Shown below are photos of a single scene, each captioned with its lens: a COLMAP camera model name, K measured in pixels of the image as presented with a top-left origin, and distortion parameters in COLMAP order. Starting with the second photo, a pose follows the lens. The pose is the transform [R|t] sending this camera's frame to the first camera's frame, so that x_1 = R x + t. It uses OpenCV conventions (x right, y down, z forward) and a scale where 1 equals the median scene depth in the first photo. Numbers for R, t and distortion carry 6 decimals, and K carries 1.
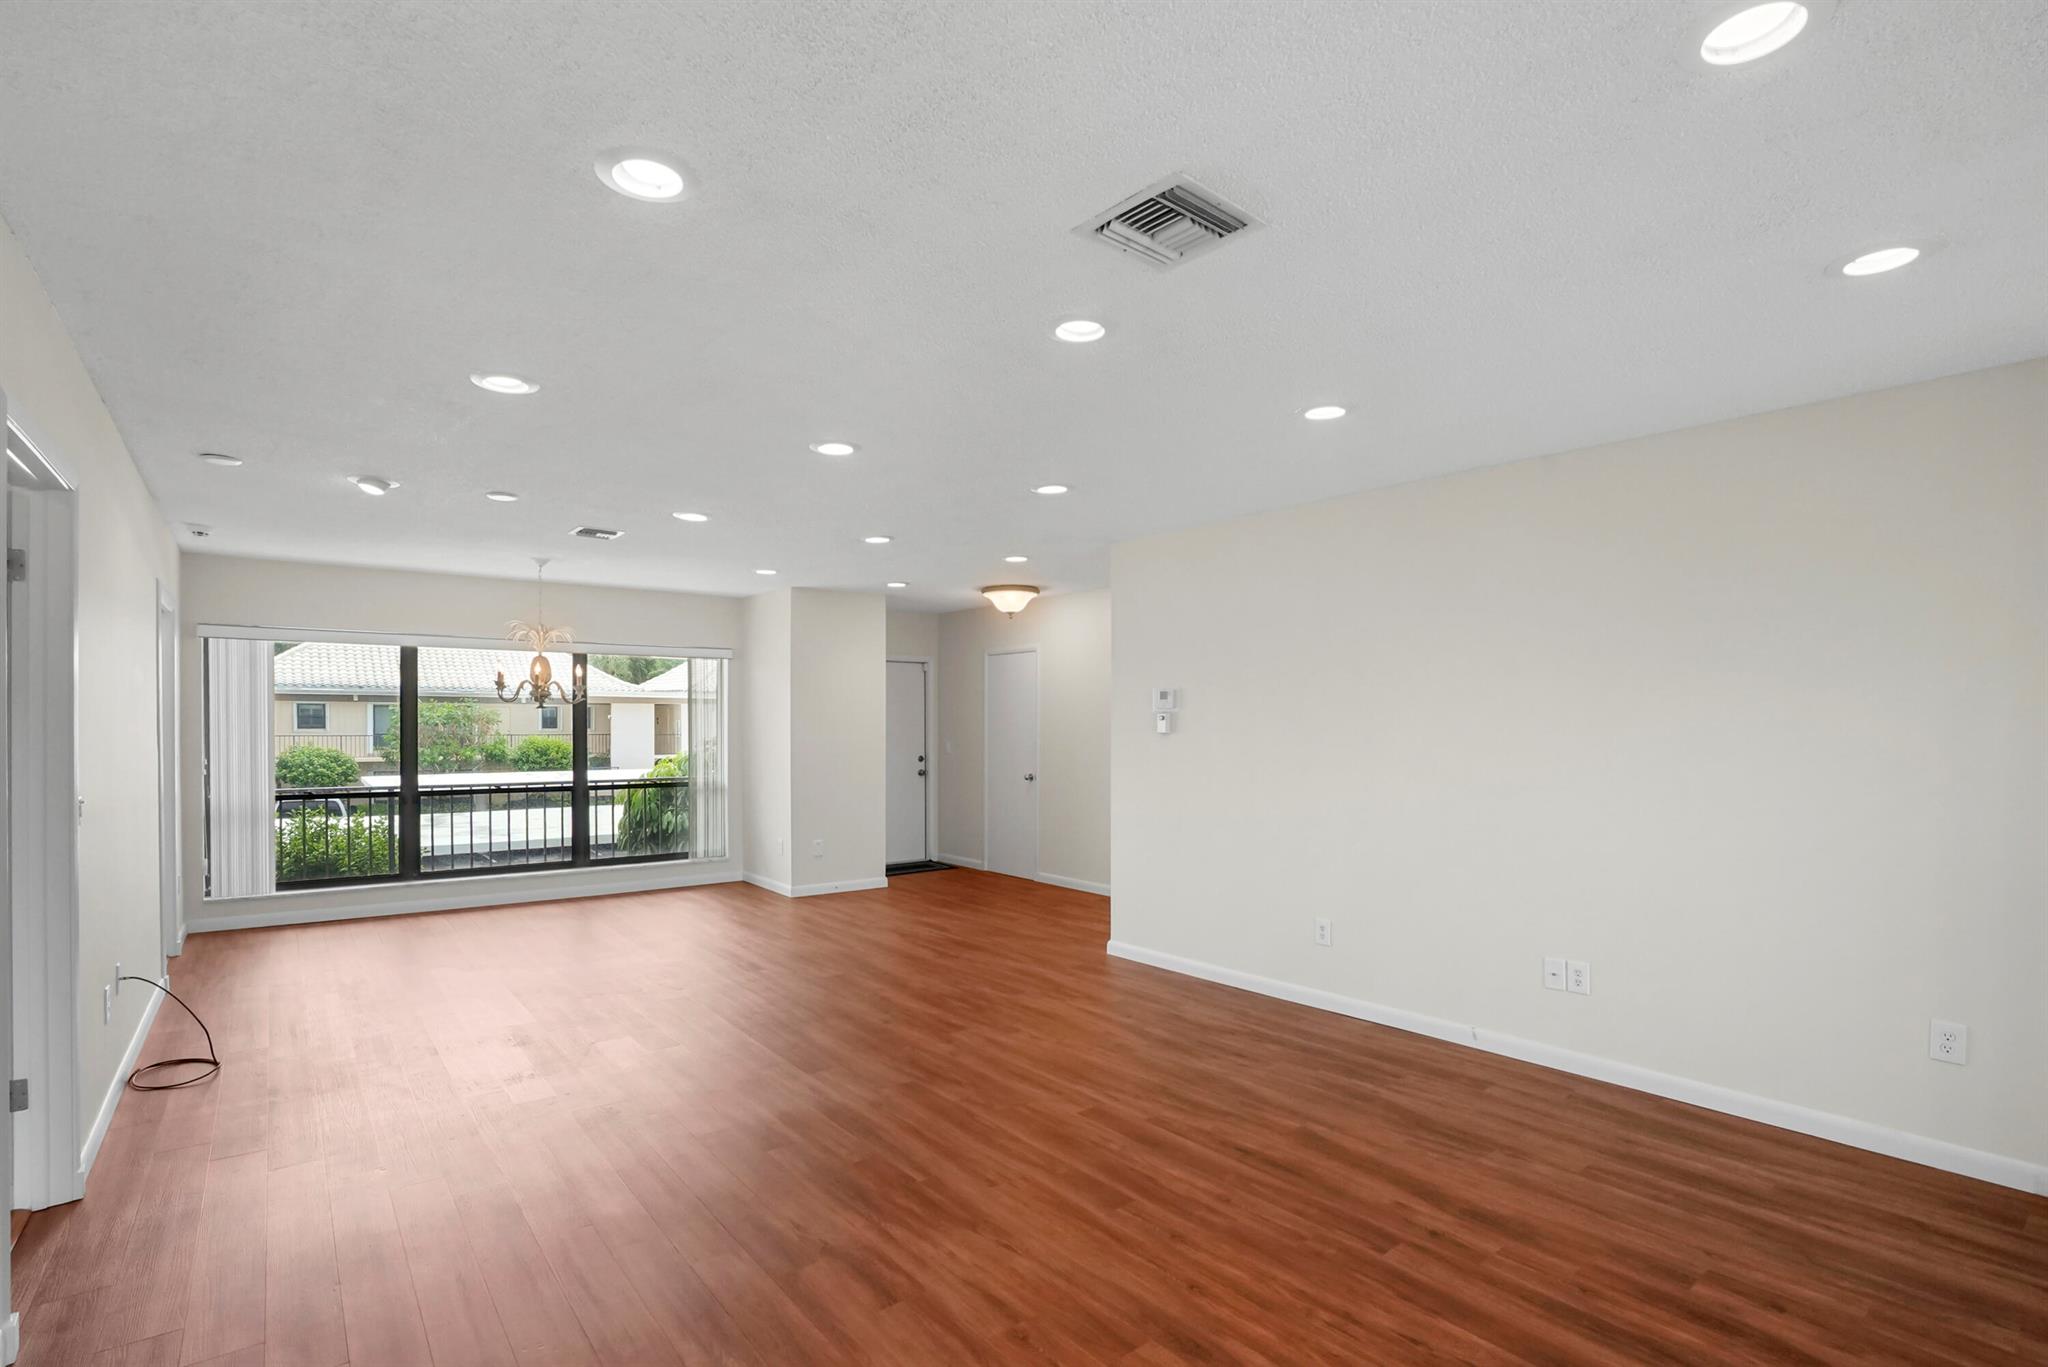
lens RADIAL K [[956.6, 0, 1025.0], [0, 956.6, 732.6], [0, 0, 1]] dist [-0.038736, 0.000633]
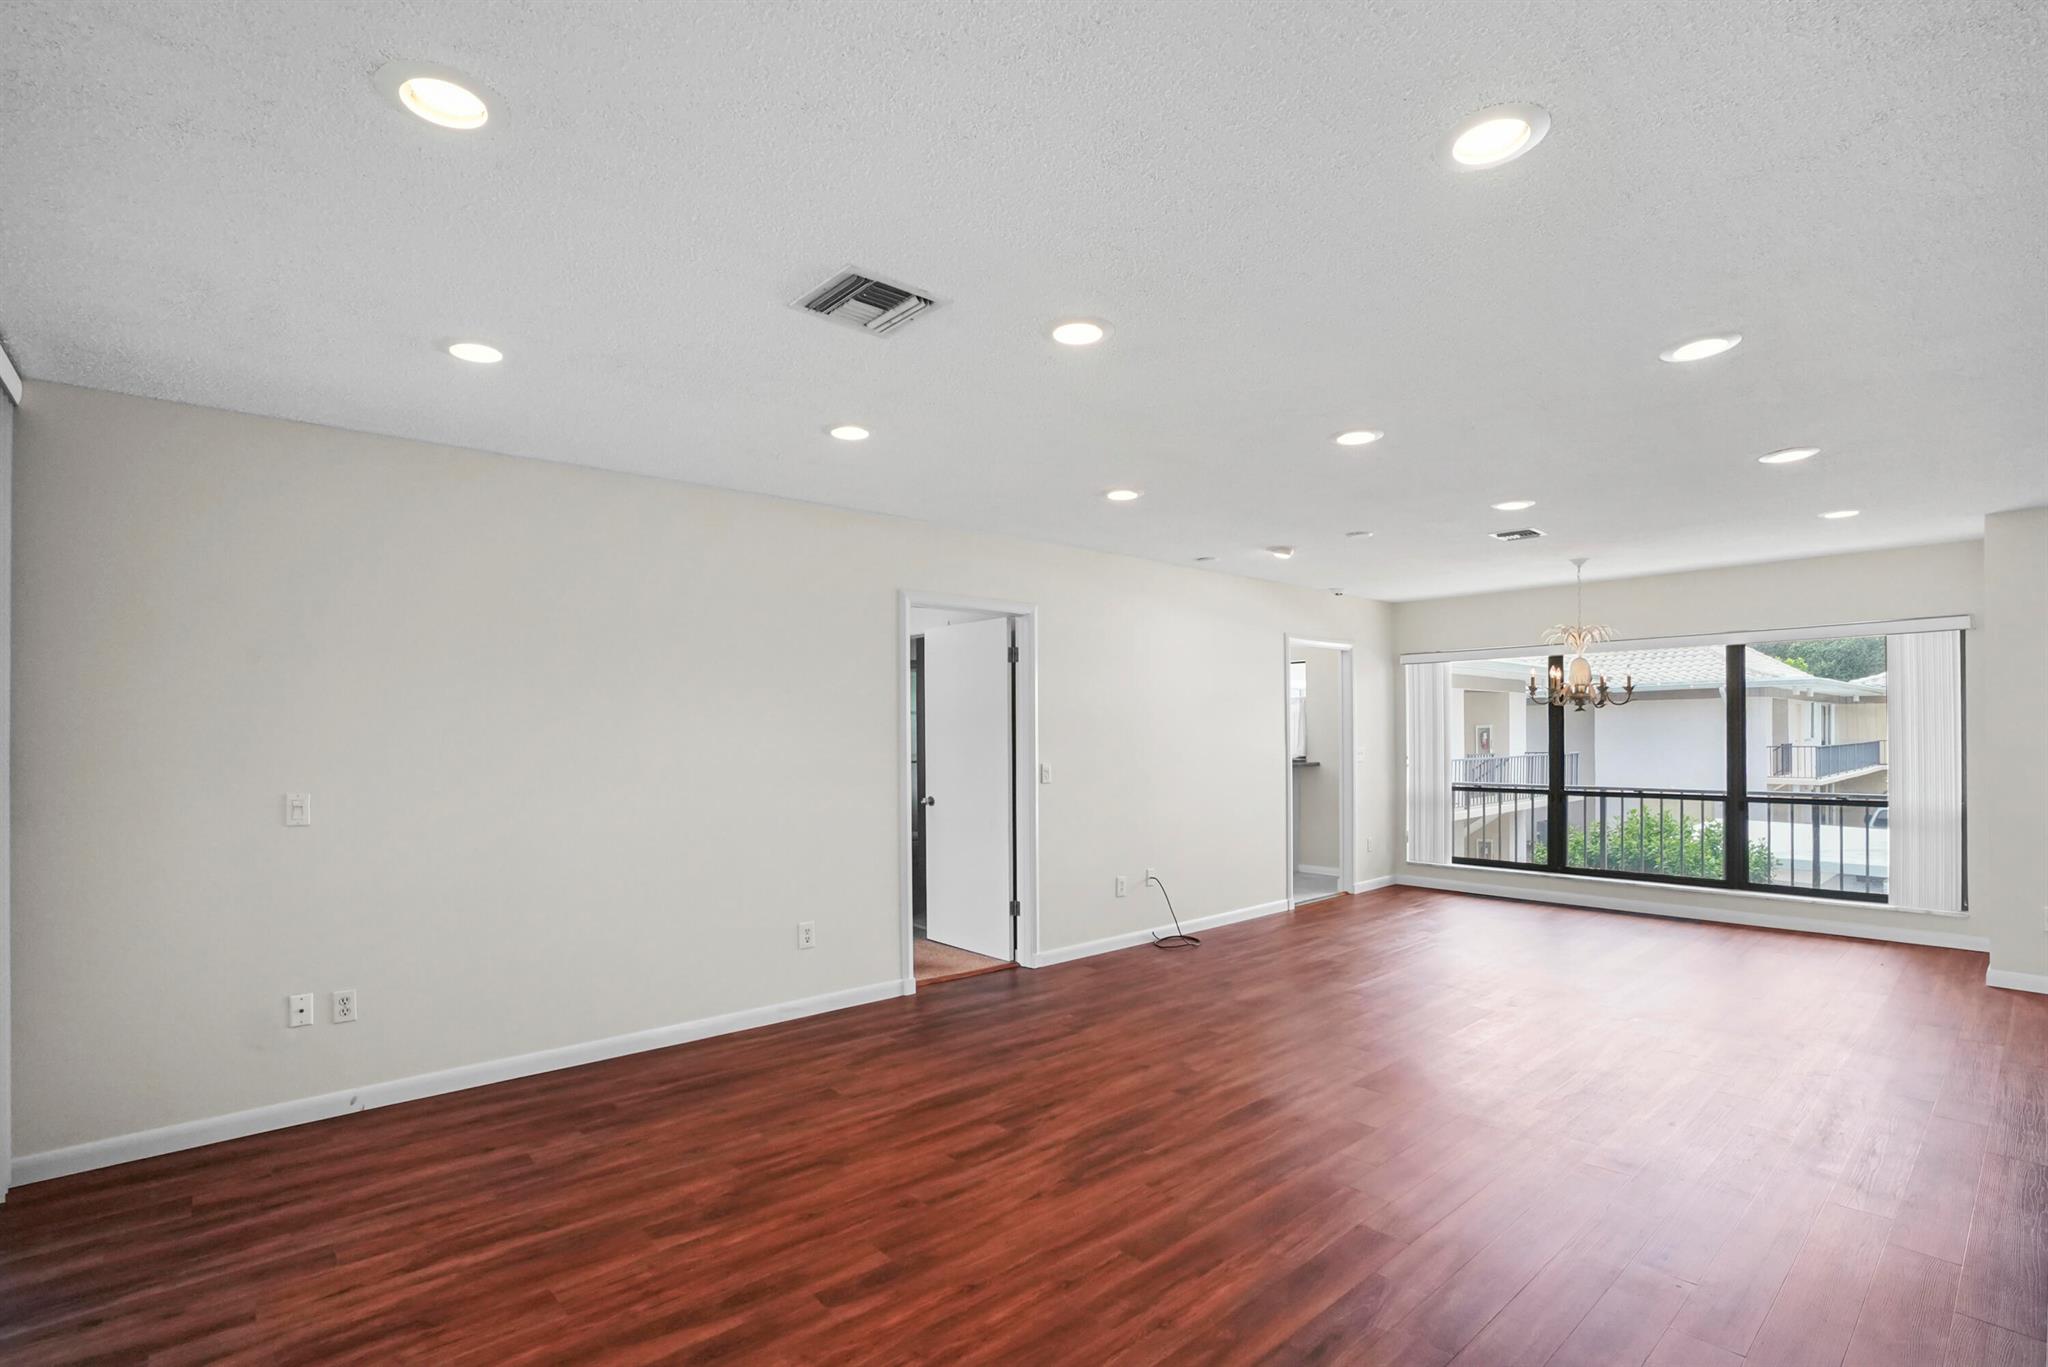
lens RADIAL K [[956.6, 0, 1025.0], [0, 956.6, 732.6], [0, 0, 1]] dist [-0.038736, 0.000633]
pose [[0.038040, -0.003229, -0.999271, 0.333142], [-0.001075, 0.999994, -0.003272, 0.000674], [0.999276, 0.001199, 0.038036, 0.286585]]
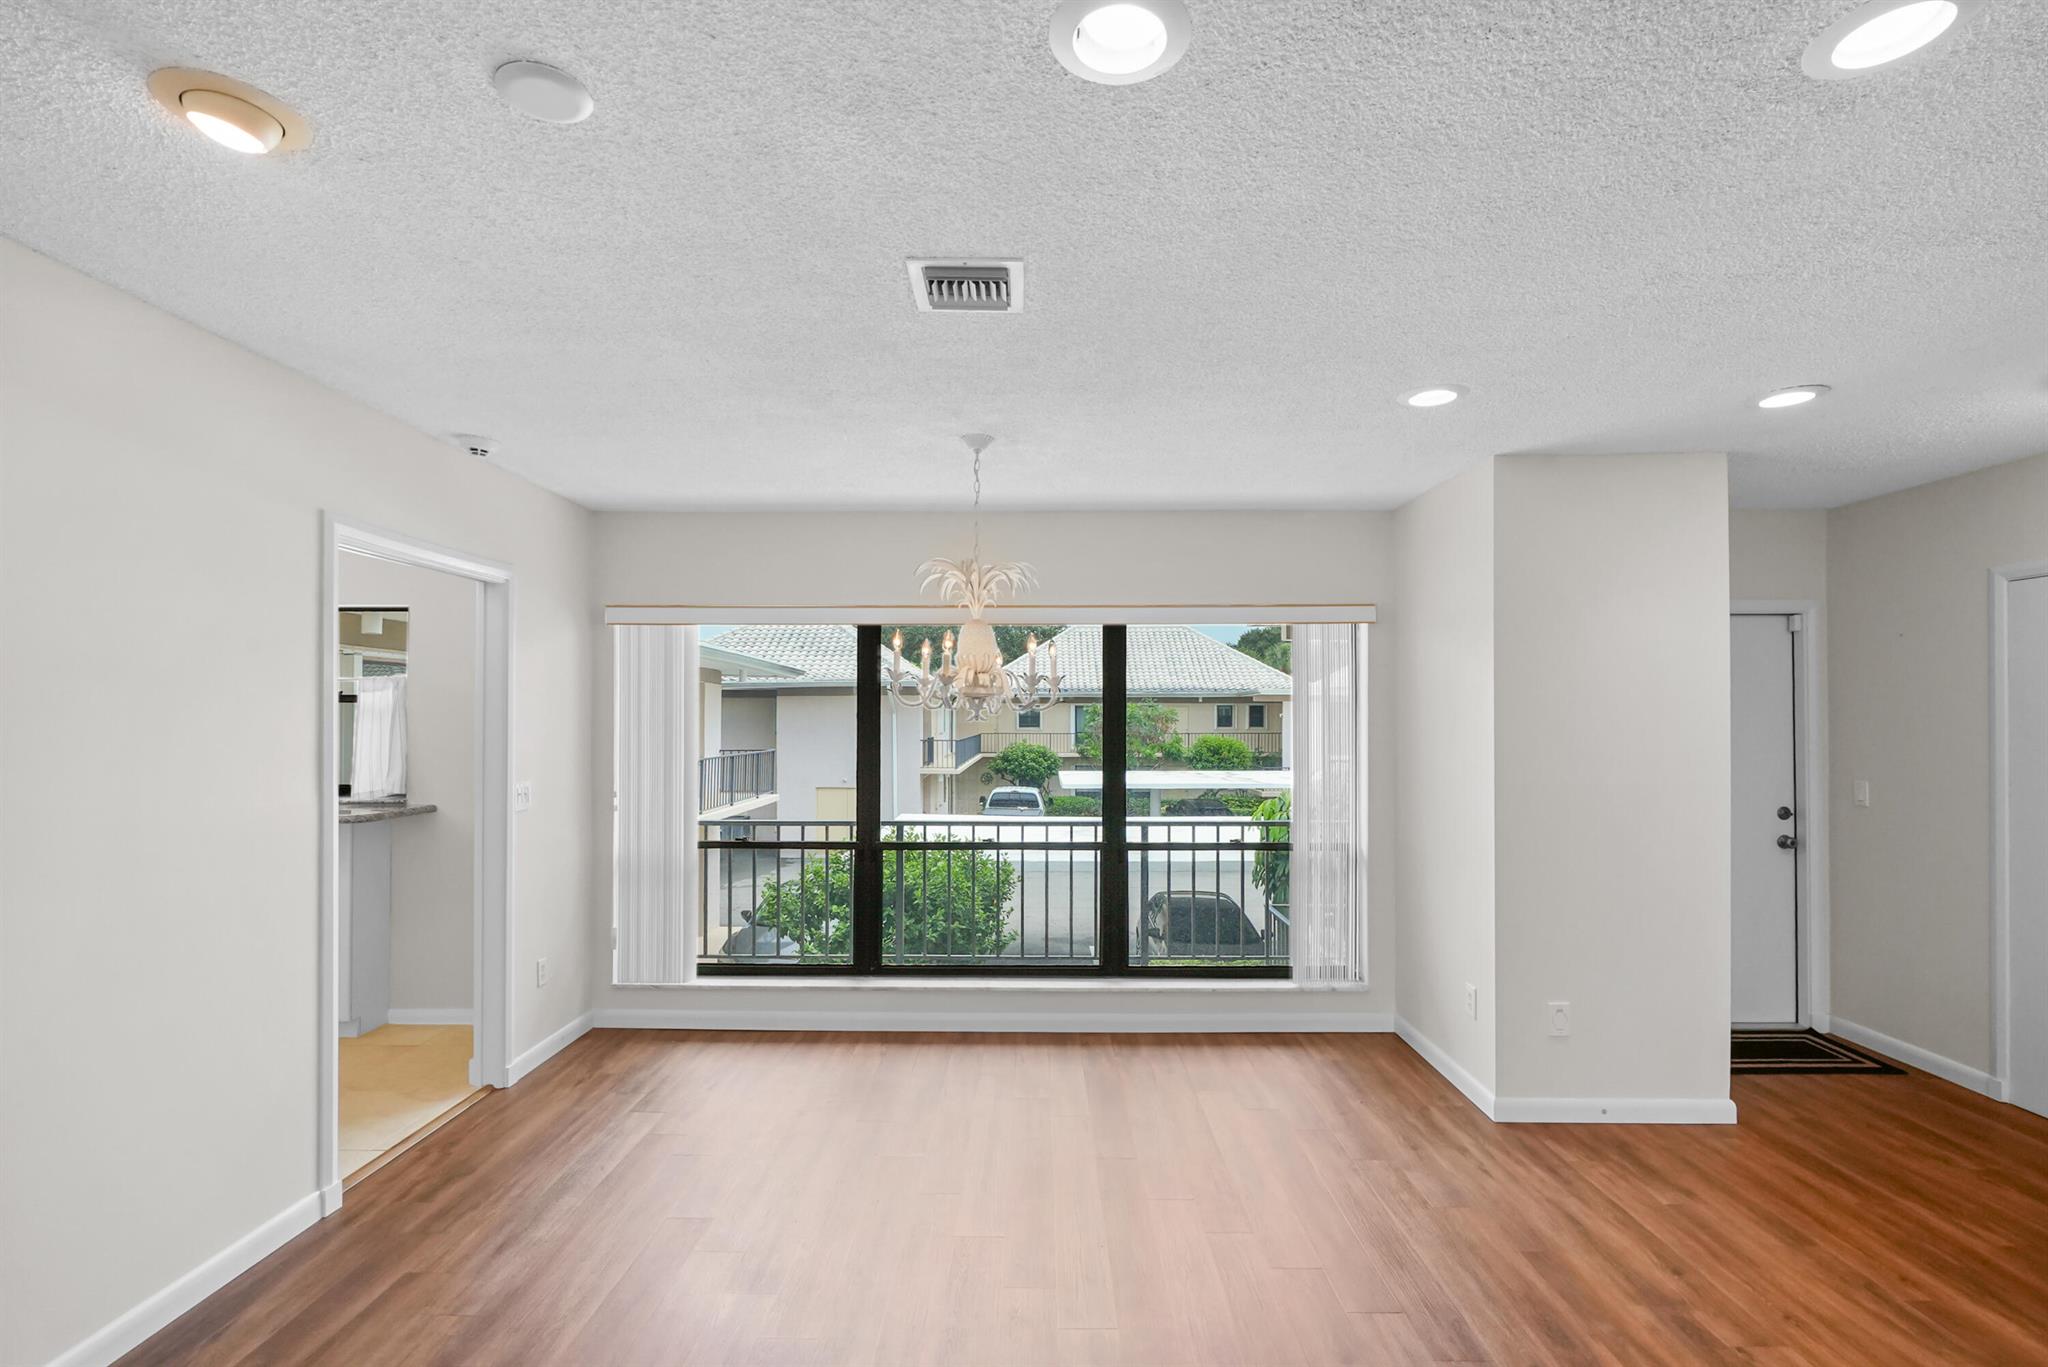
lens RADIAL K [[929.4, 0, 1027.5], [0, 929.4, 718.5], [0, 0, 1]] dist [0.001018, -0.000133]
pose [[0.767424, -0.001630, -0.641138, -0.118638], [-0.005398, 0.999945, -0.009003, -0.016333], [0.641117, 0.010371, 0.767373, 0.464298]]
